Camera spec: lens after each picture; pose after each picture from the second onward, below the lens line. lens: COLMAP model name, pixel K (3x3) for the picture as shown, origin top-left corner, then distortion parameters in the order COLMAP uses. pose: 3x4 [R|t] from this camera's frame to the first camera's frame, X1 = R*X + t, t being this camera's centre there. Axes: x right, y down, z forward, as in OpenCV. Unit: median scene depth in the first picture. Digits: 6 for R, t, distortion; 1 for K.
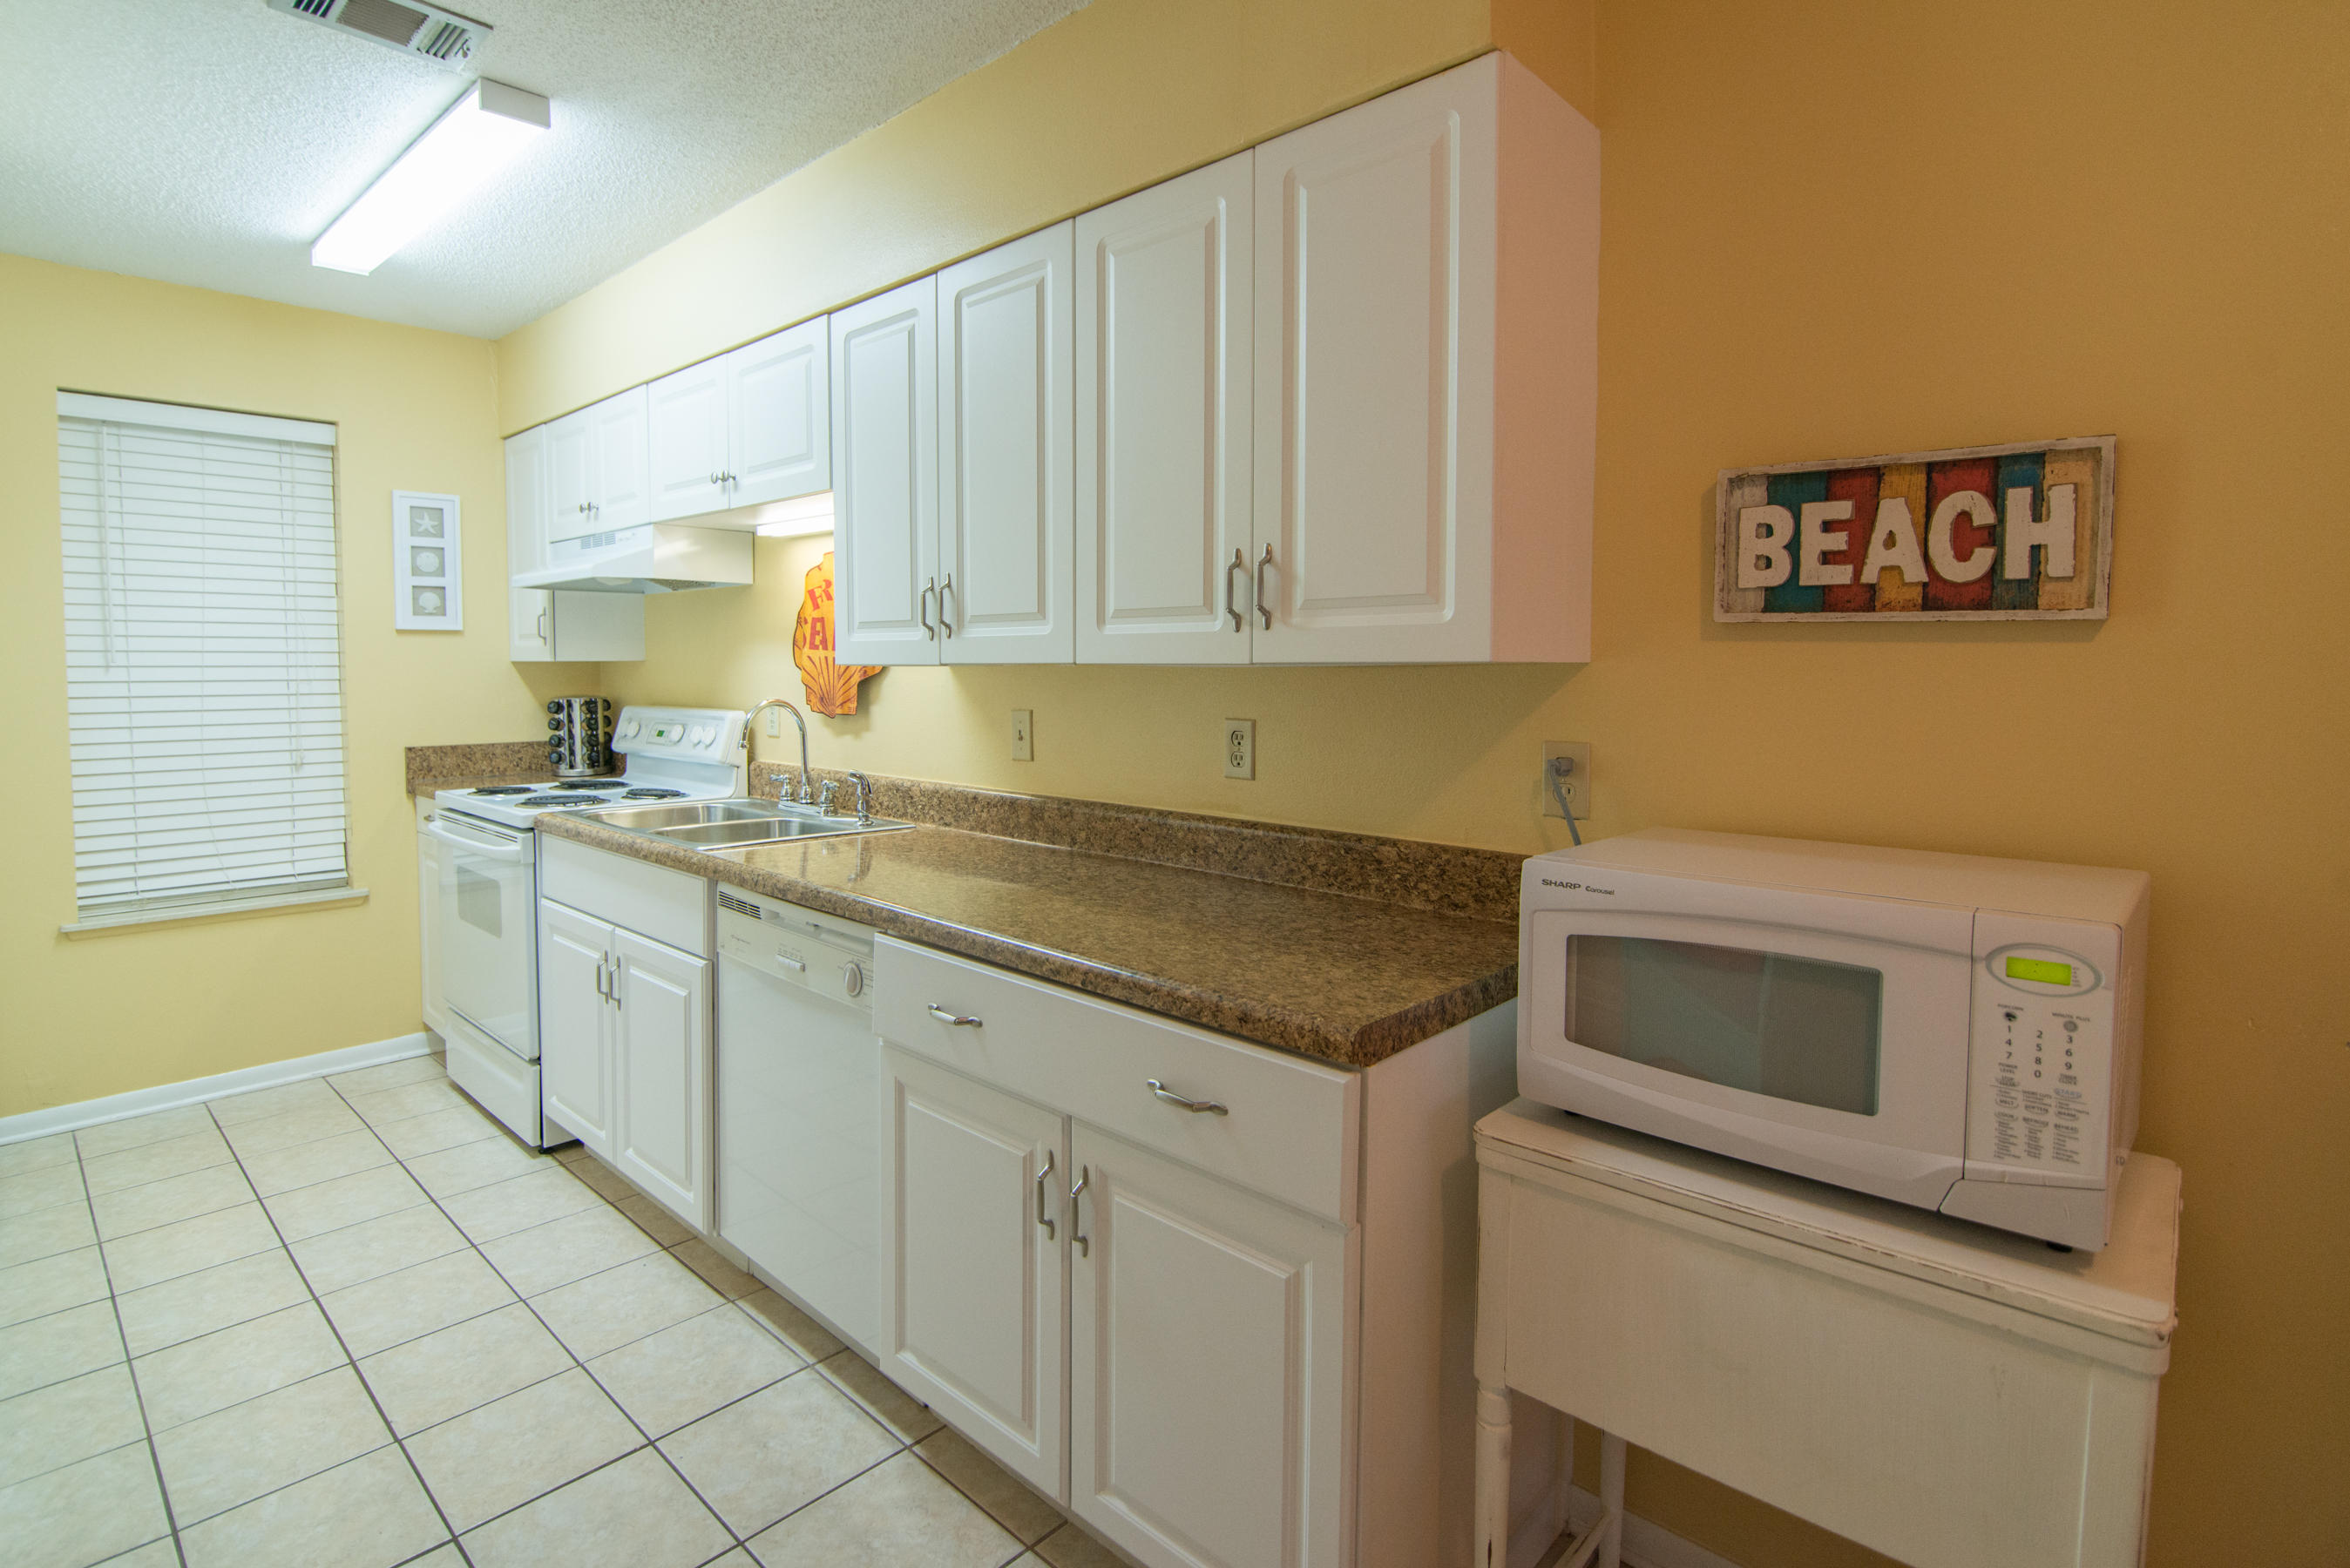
lens RADIAL K [[1161.9, 0, 1160.0], [0, 1161.9, 758.4], [0, 0, 1]] dist [-0.032950, -0.000372]
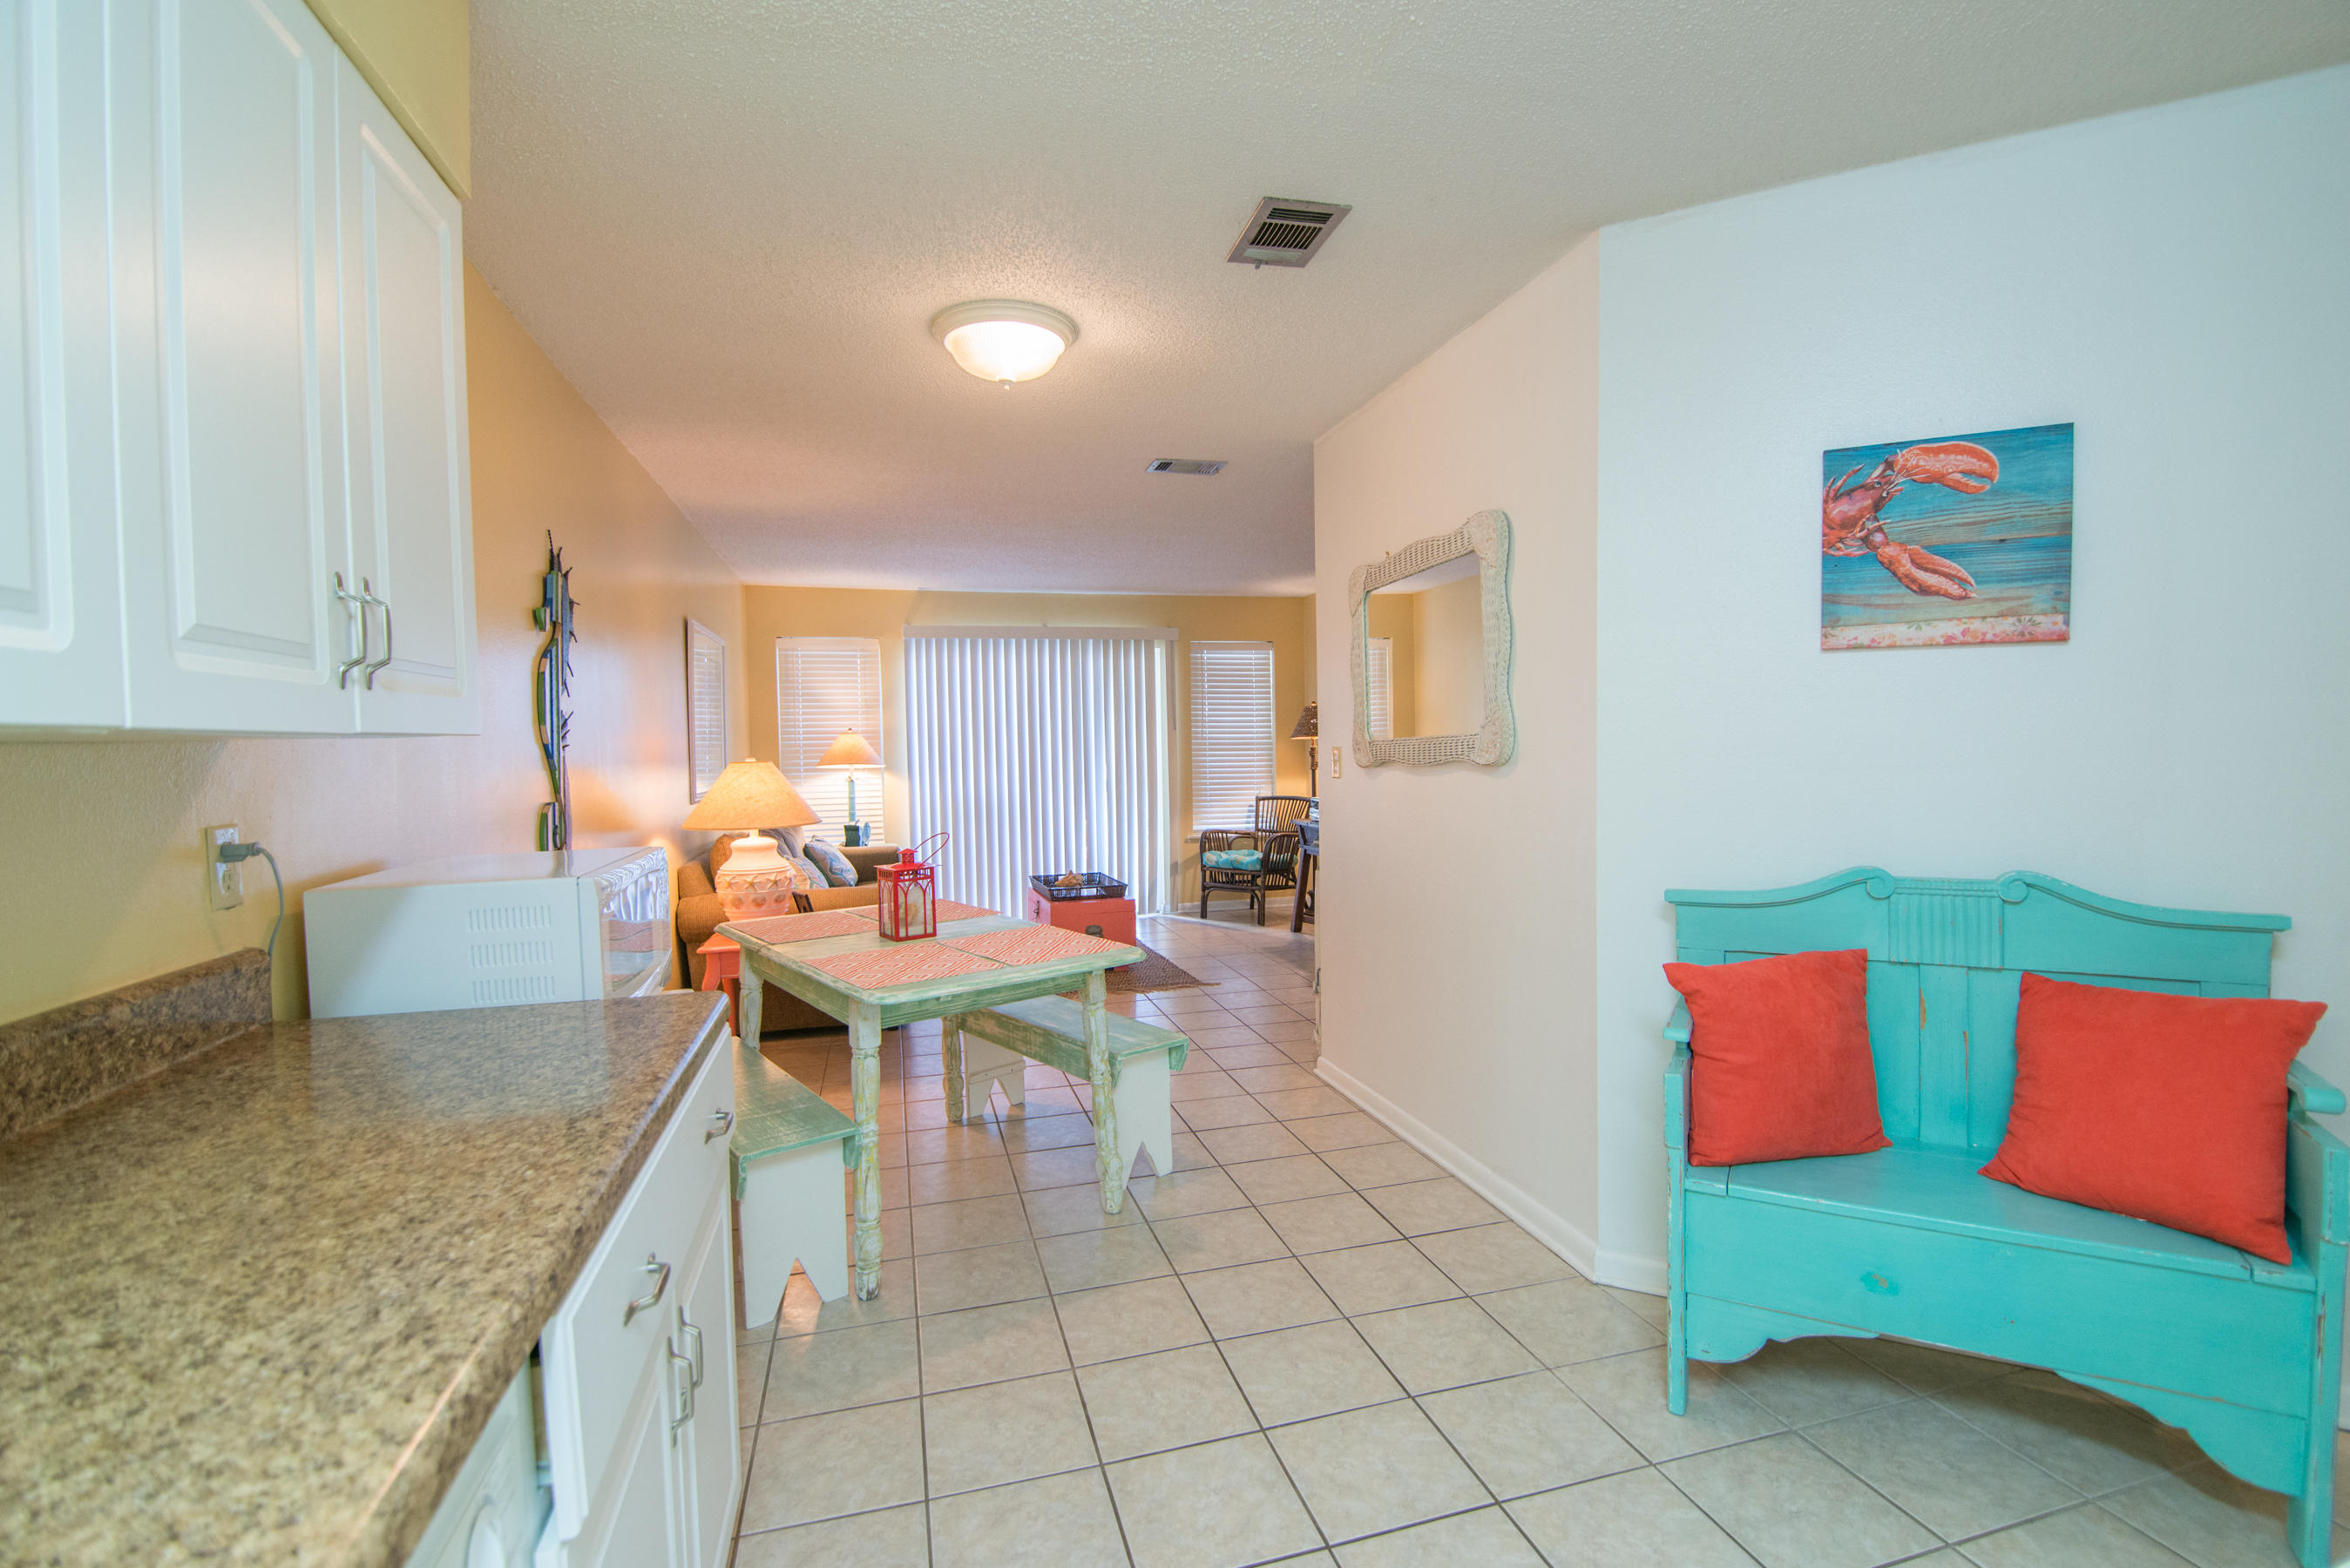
lens RADIAL K [[1077.7, 0, 1169.7], [0, 1077.7, 777.7], [0, 0, 1]] dist [-0.004087, -0.000056]
pose [[-0.856271, -0.004260, 0.516509, -0.929096], [0.053891, 0.993772, 0.097537, -0.120026], [-0.513708, 0.111353, -0.850708, 1.695411]]
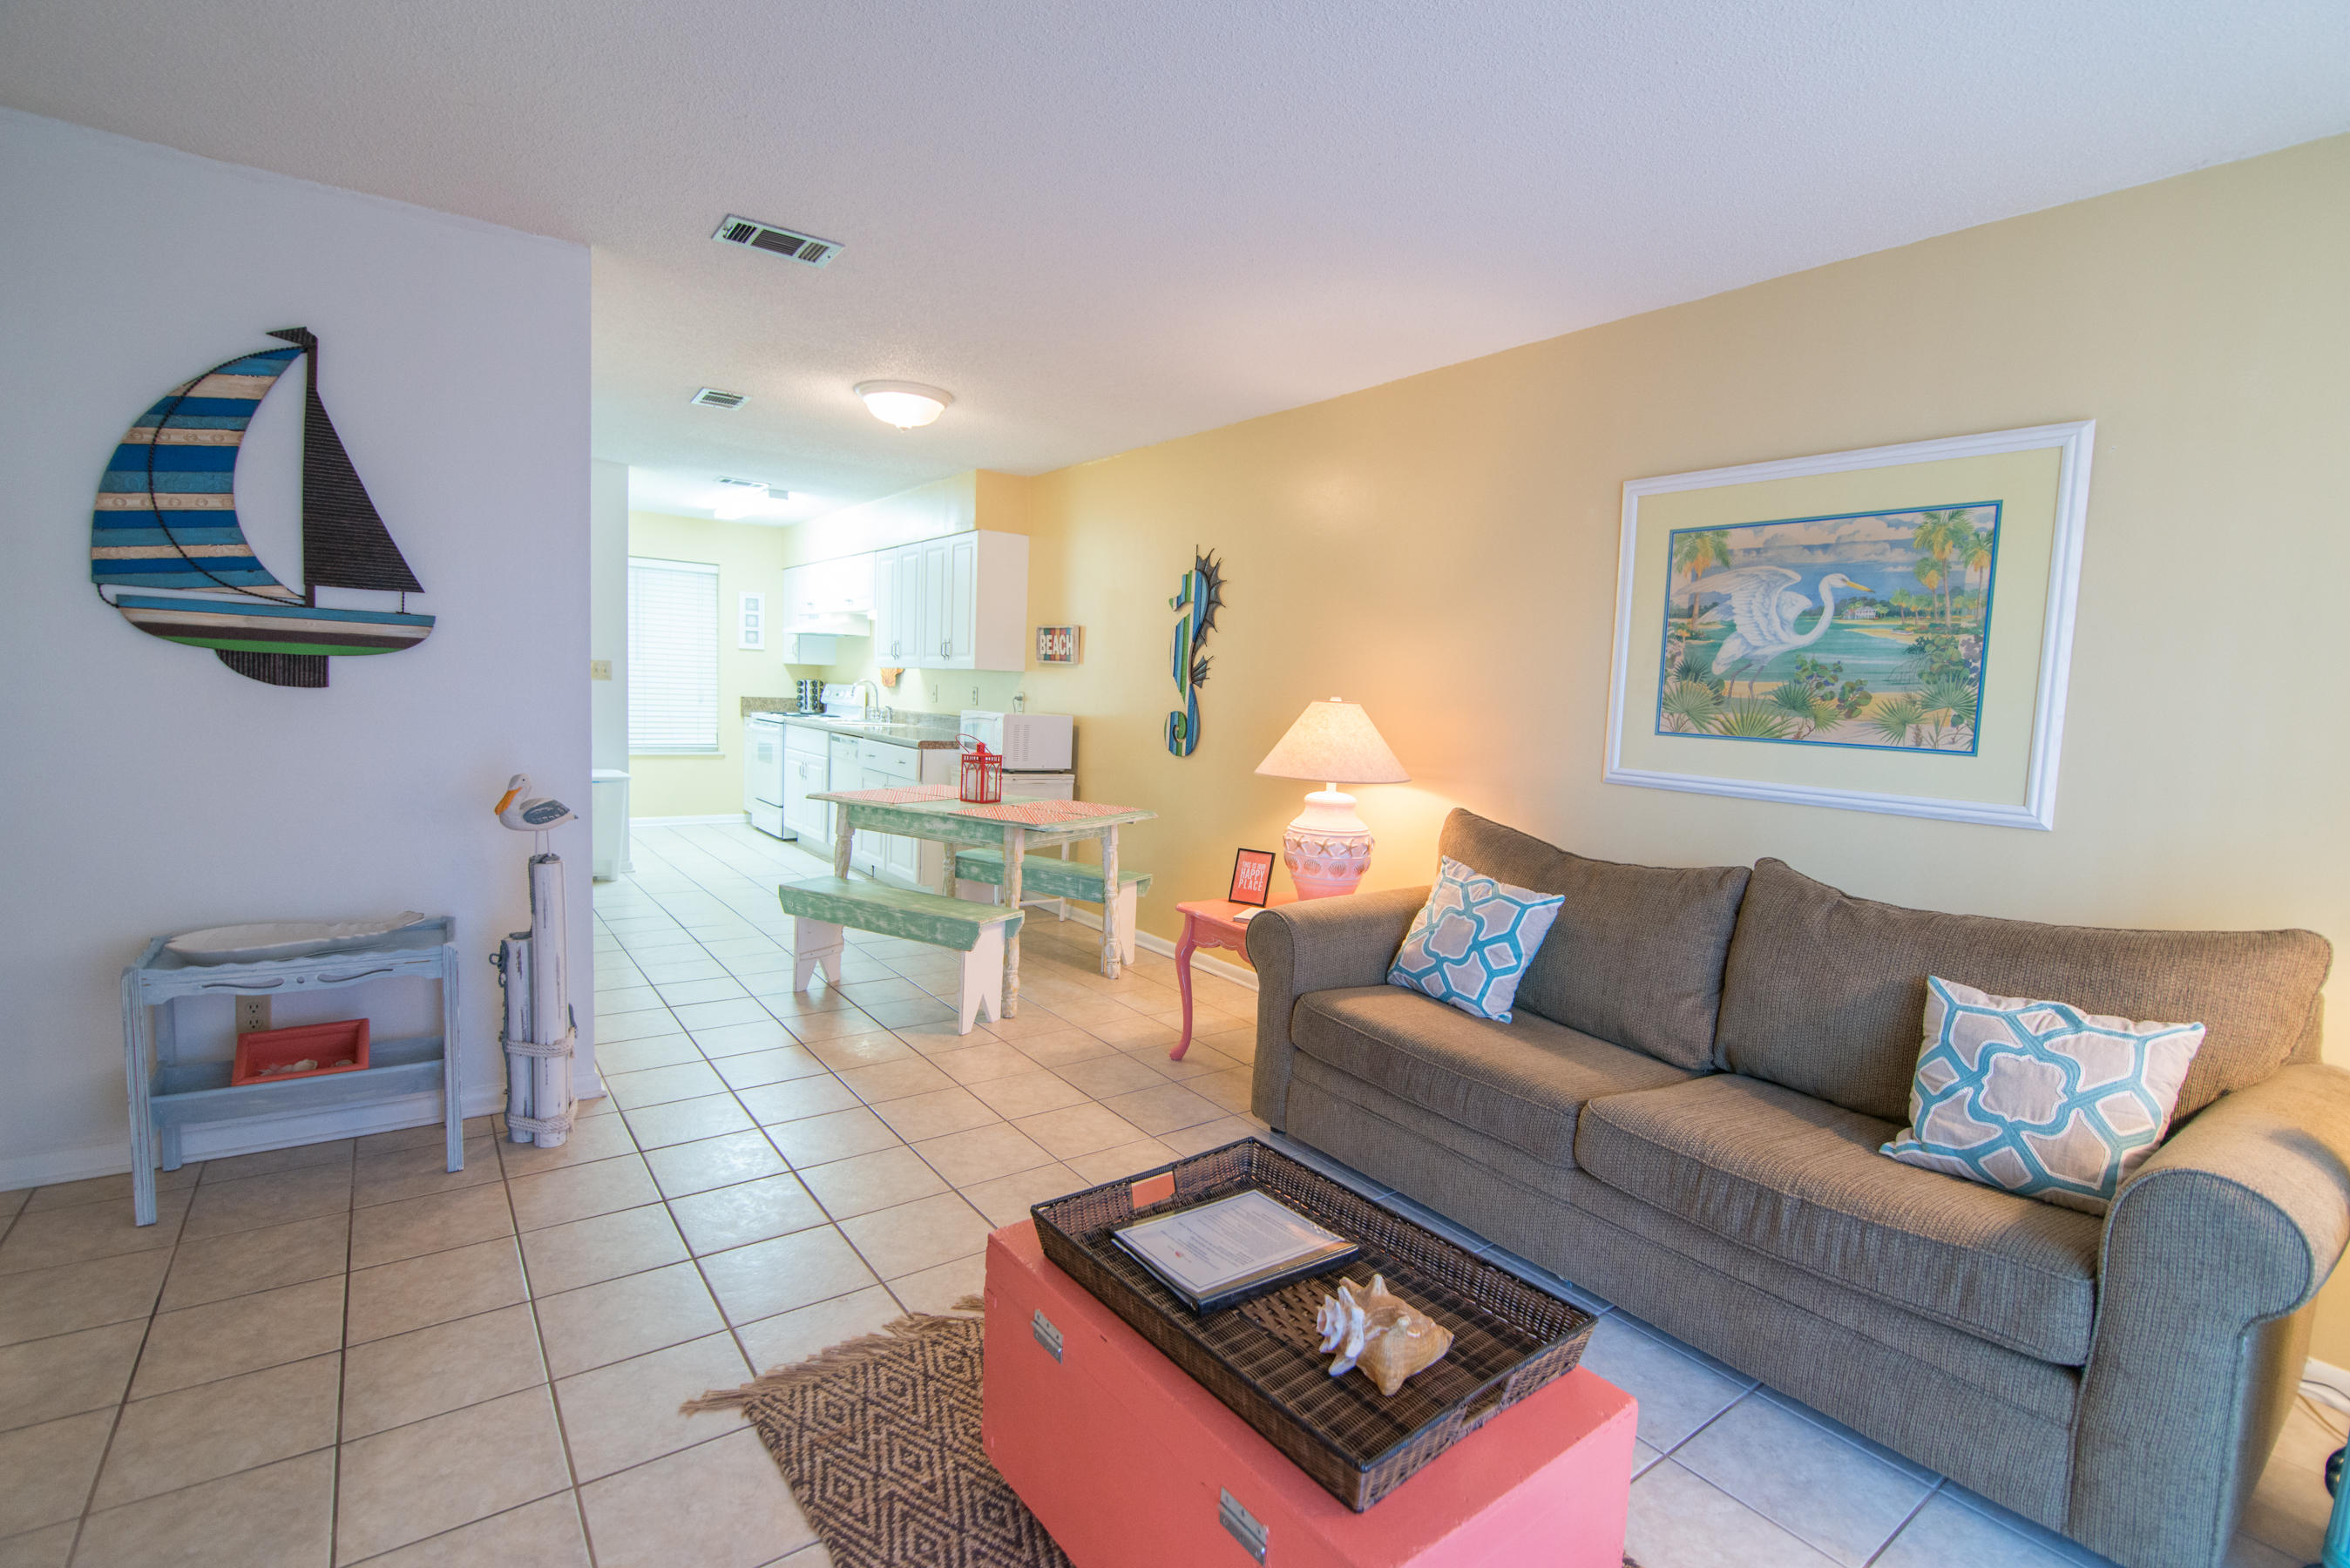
lens RADIAL K [[1077.7, 0, 1187.4], [0, 1077.7, 792.1], [0, 0, 1]] dist [-0.004087, -0.000056]
pose [[0.983145, 0.050232, -0.175794, 0.723261], [-0.046442, 0.998593, 0.025614, 0.093621], [0.176833, -0.017018, 0.984094, -1.144915]]
